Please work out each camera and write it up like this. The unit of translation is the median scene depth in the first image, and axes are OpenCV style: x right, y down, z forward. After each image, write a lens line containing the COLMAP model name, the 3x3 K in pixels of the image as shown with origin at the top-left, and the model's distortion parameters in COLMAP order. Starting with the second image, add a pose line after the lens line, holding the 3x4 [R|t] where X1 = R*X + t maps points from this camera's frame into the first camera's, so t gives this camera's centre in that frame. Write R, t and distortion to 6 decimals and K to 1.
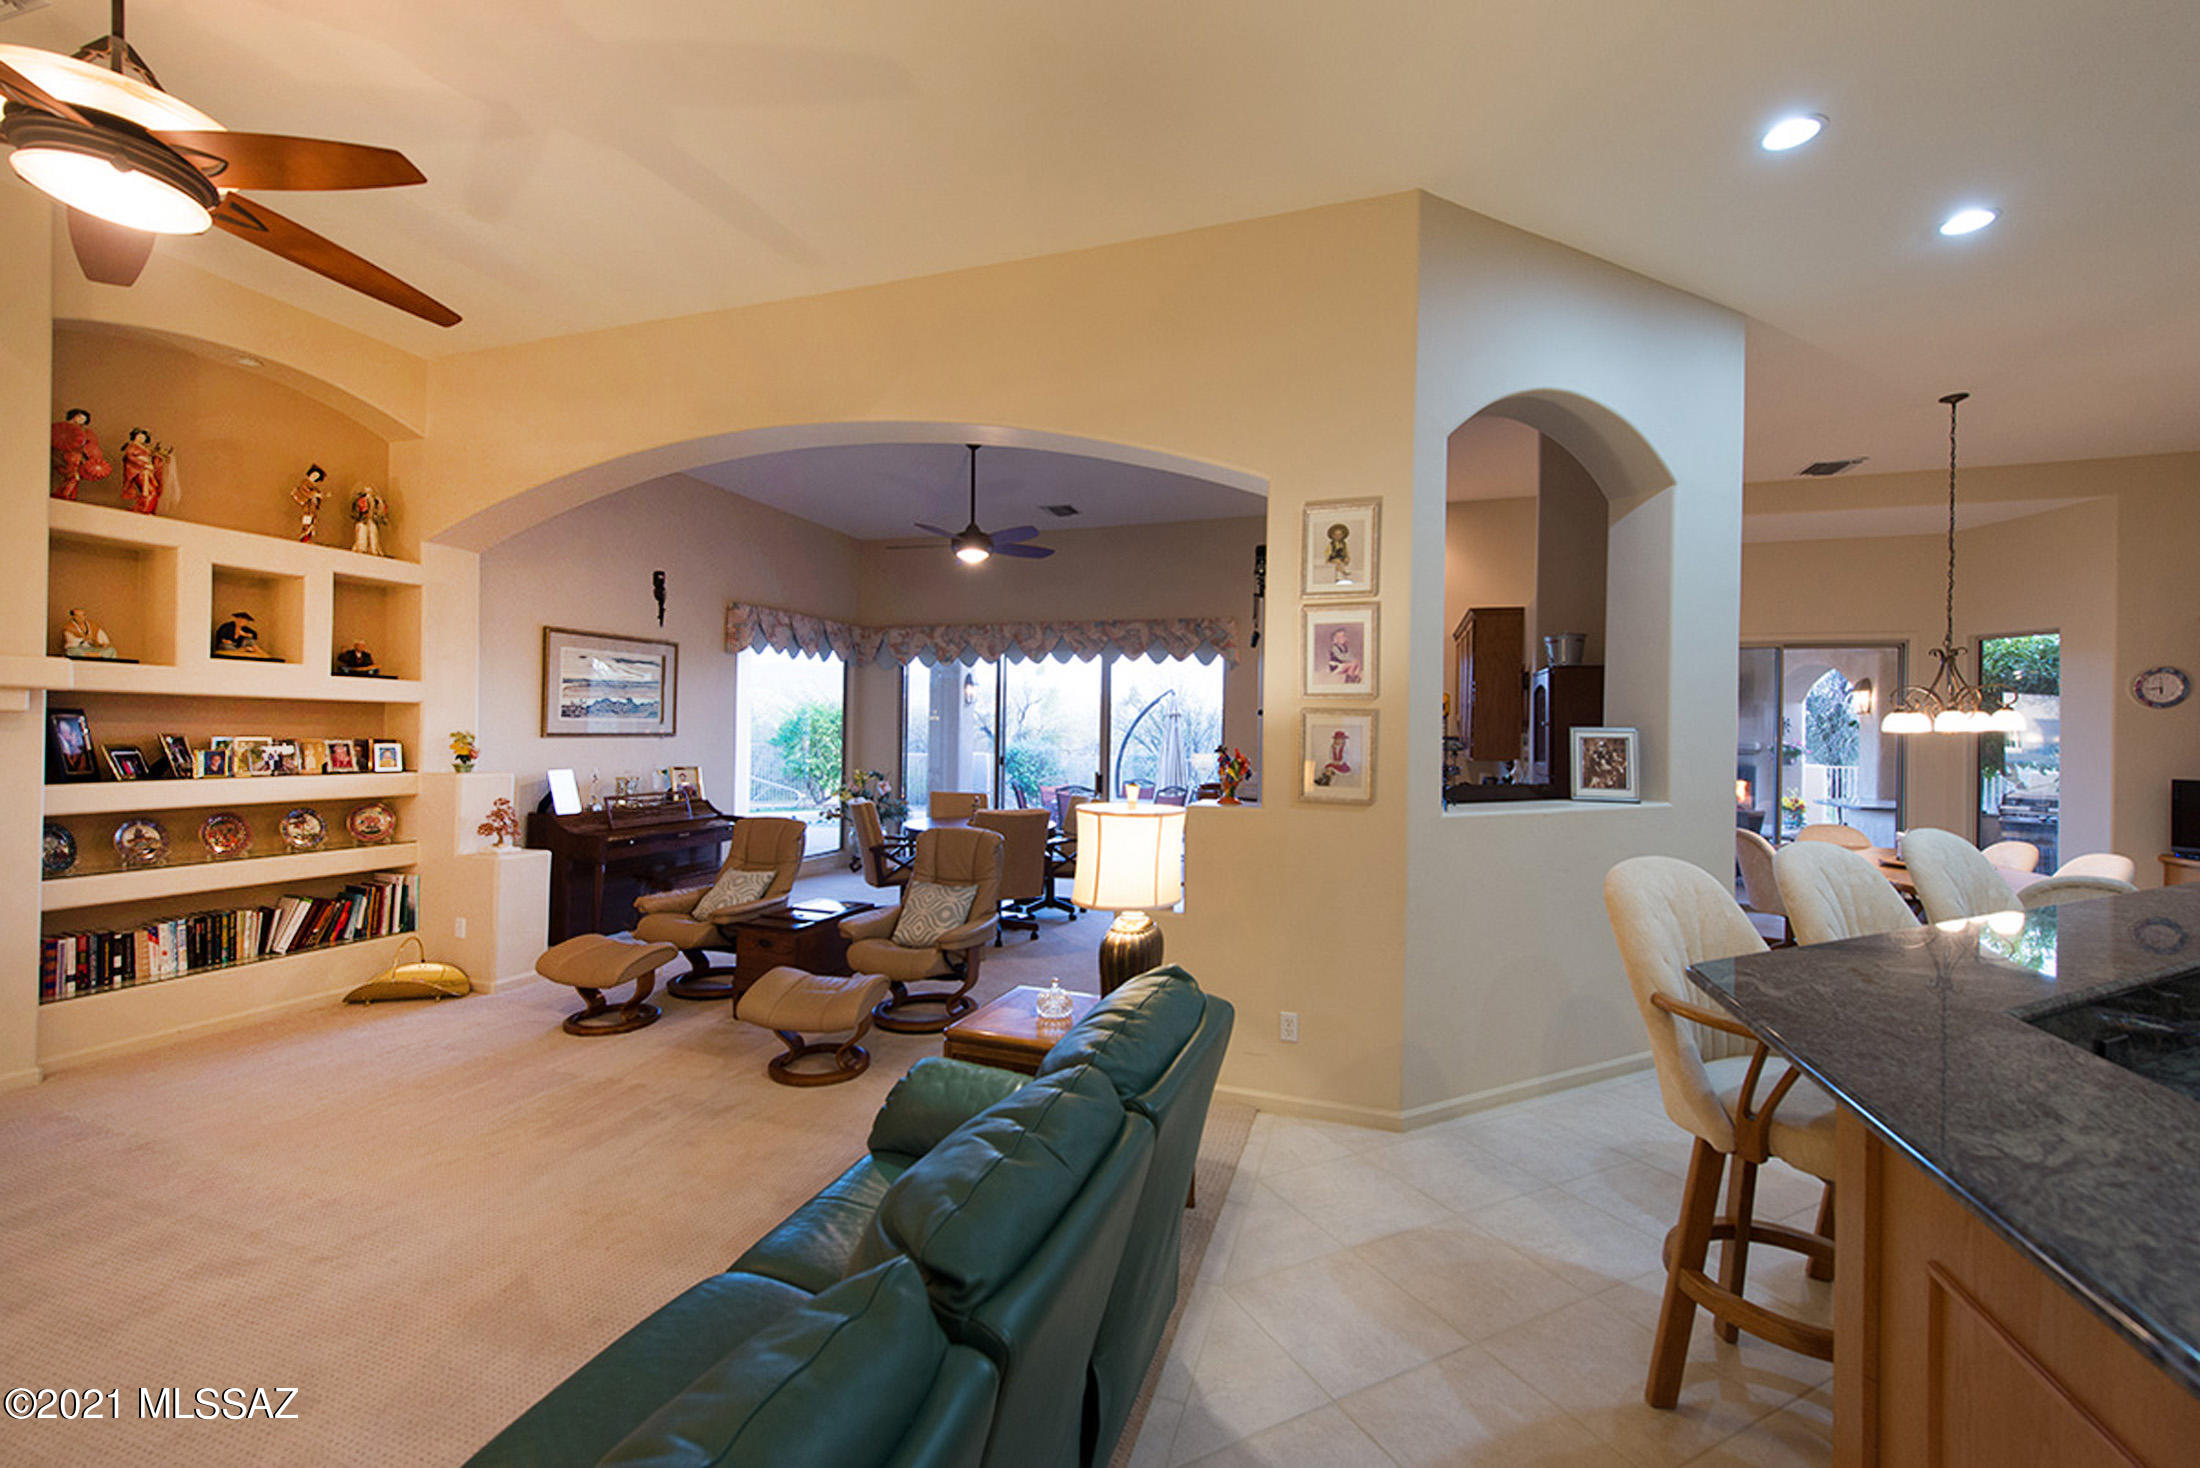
lens RADIAL K [[886.2, 0, 1096.2], [0, 886.2, 740.7], [0, 0, 1]] dist [-0.000973, -0.001951]
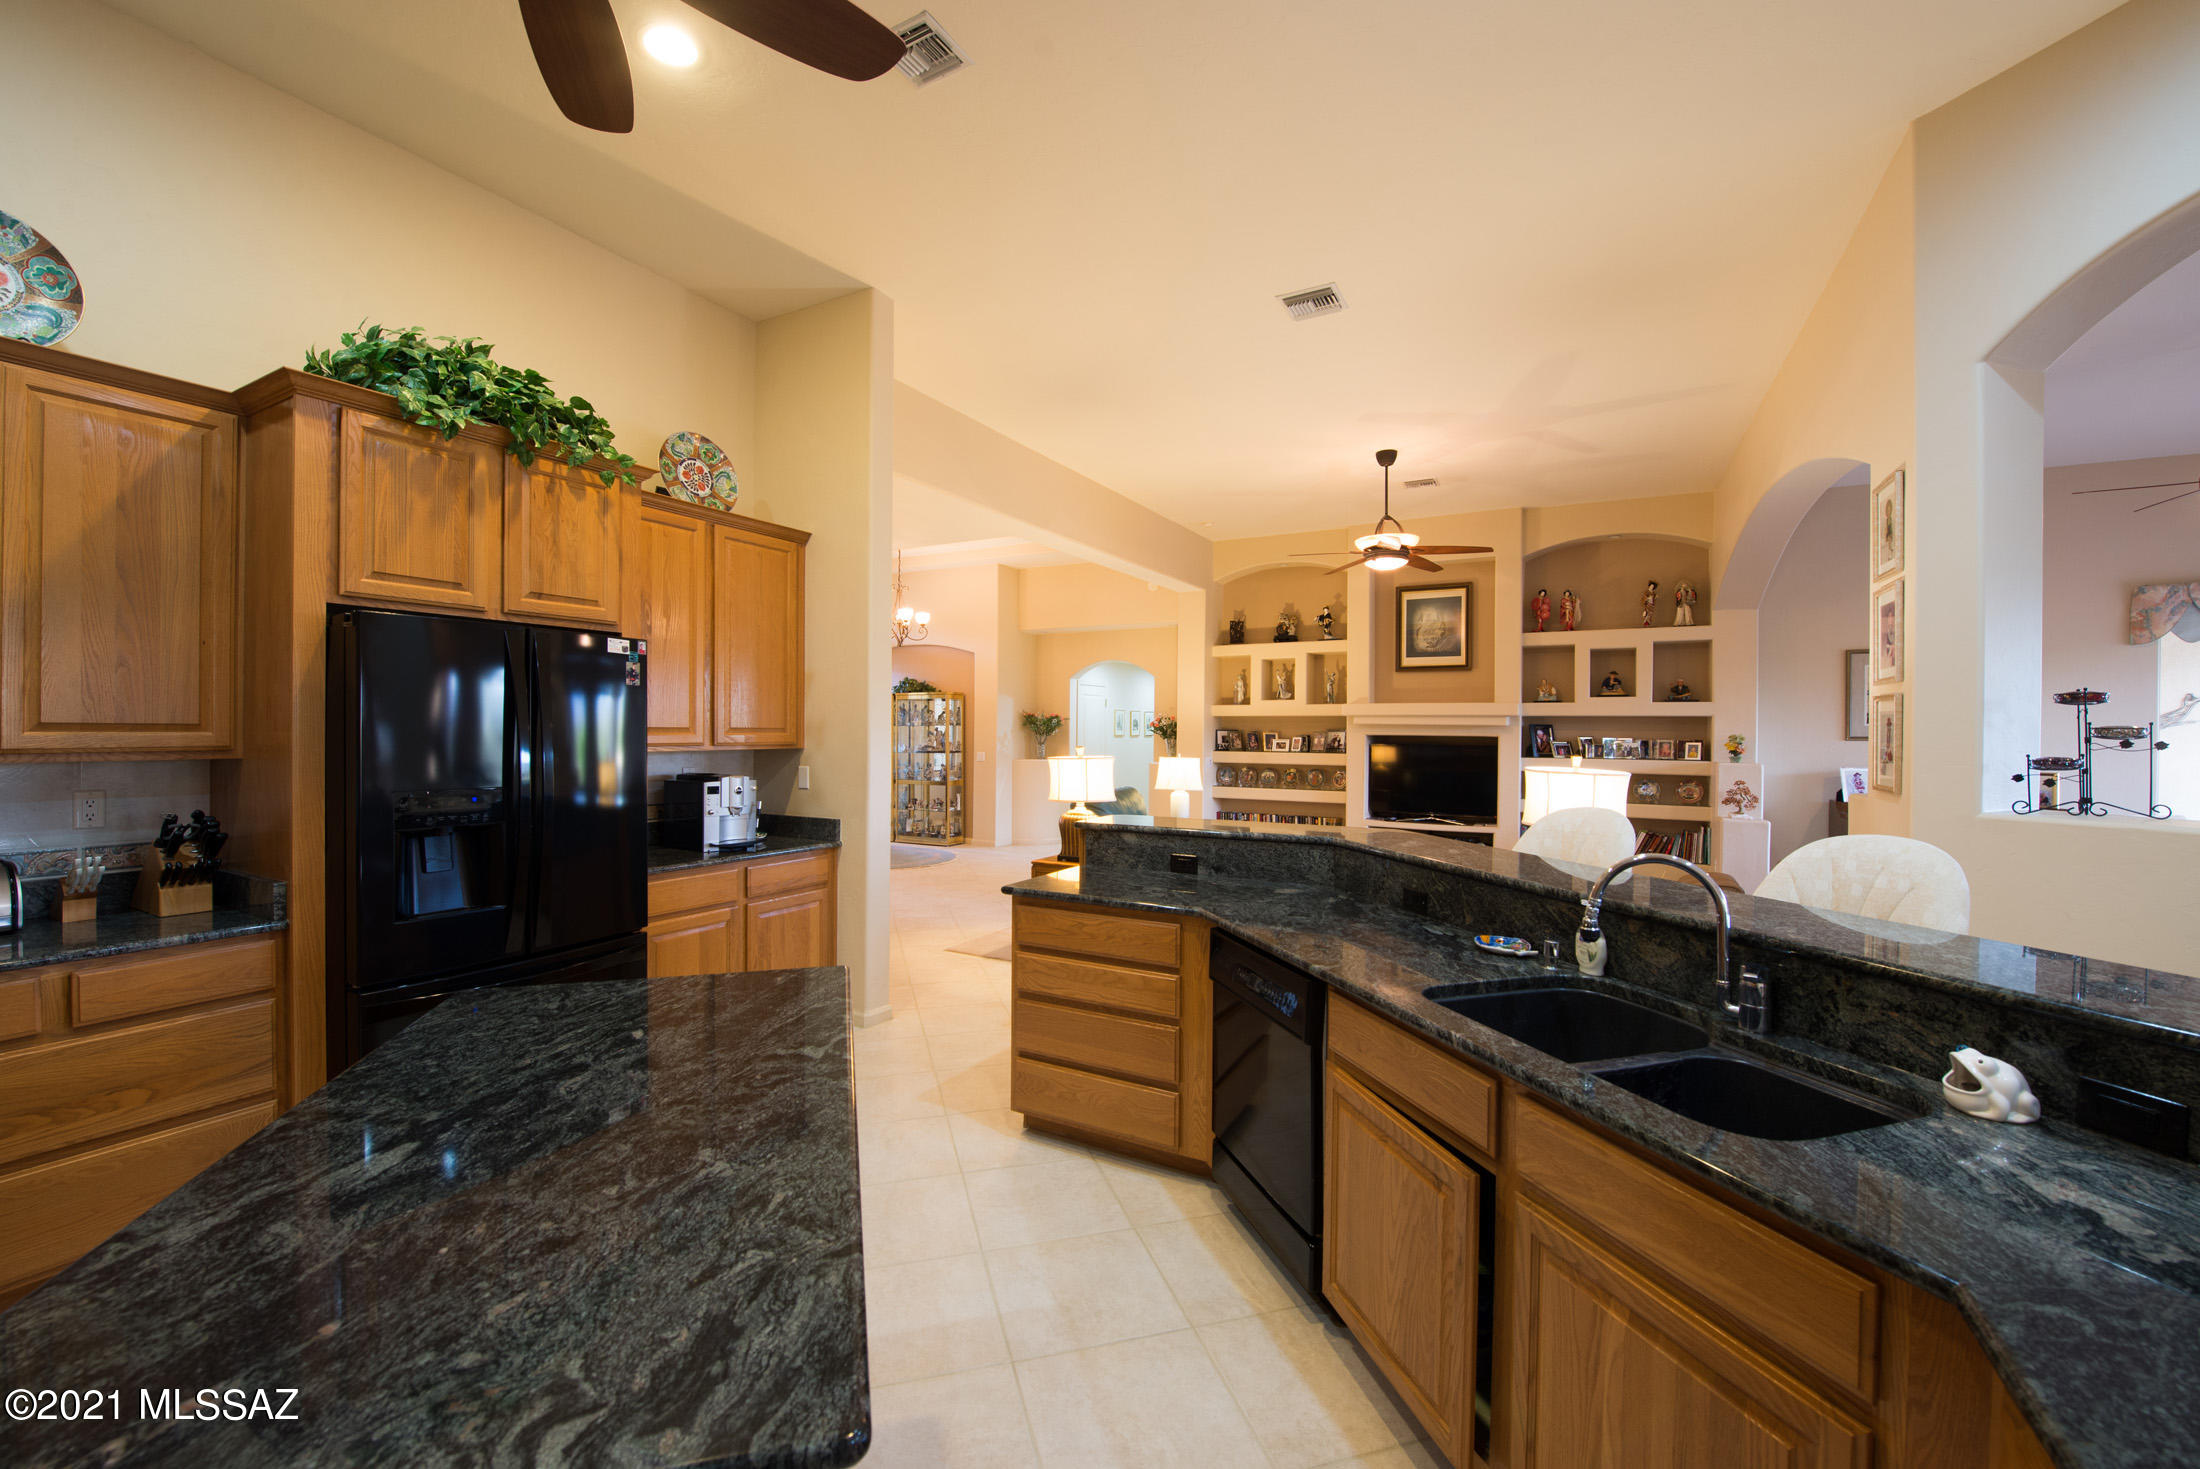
lens RADIAL K [[880.5, 0, 1089.1], [0, 880.5, 732.7], [0, 0, 1]] dist [-0.012795, -0.002043]
pose [[-0.186173, -0.013590, -0.982423, 0.926604], [-0.017801, 0.999787, -0.010457, 0.021141], [0.982356, 0.015541, -0.186375, 0.223395]]
